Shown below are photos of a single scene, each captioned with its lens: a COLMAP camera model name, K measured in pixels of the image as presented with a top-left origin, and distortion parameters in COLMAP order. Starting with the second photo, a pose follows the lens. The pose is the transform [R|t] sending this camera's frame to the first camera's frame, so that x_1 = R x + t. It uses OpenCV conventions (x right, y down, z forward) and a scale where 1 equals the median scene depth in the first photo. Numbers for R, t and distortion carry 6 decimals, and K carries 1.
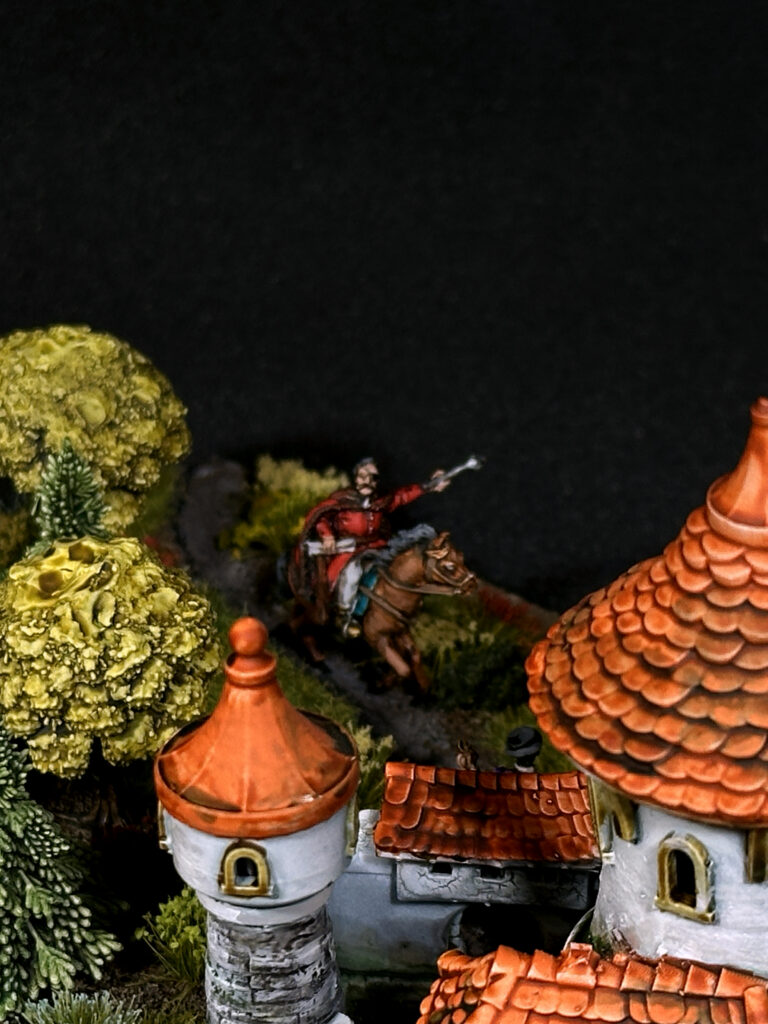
lens RADIAL K [[3698.7, 0, 384.0], [0, 3698.7, 512.0], [0, 0, 1]] dist [0.102575, 1.077111]
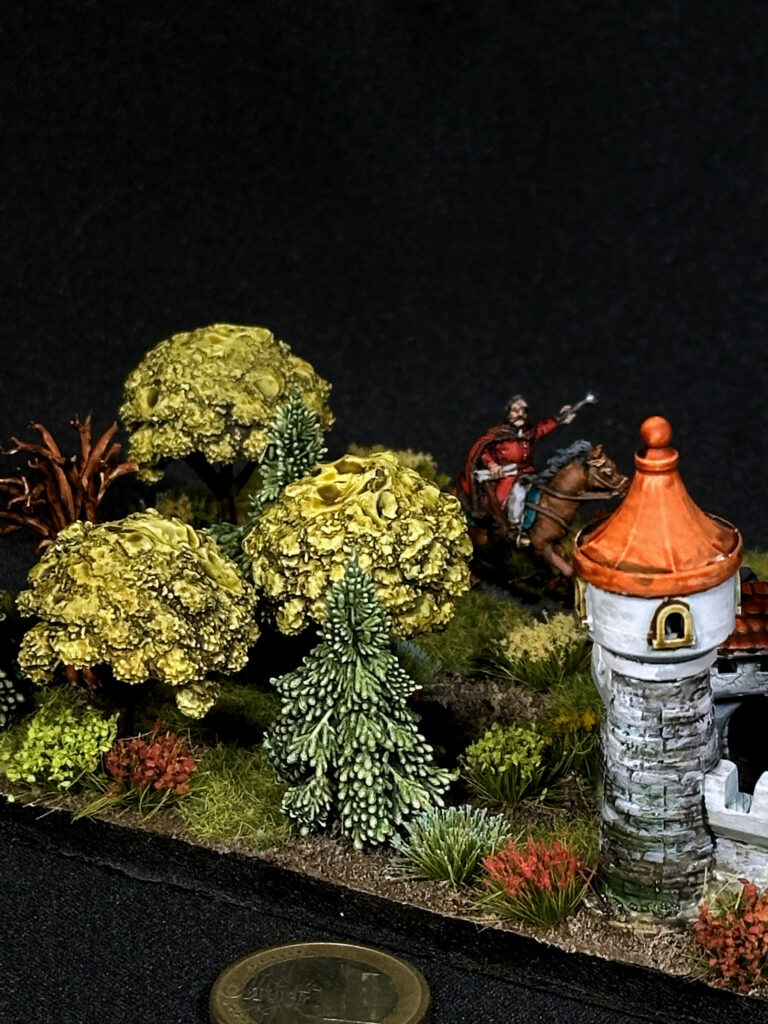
lens RADIAL K [[3698.7, 0, 384.0], [0, 3698.7, 512.0], [0, 0, 1]] dist [0.102575, 1.077111]
pose [[0.970088, -0.100747, 0.220862, -0.335925], [0.123983, 0.987825, -0.093969, 0.138526], [-0.208706, 0.118541, 0.970768, -0.139457]]
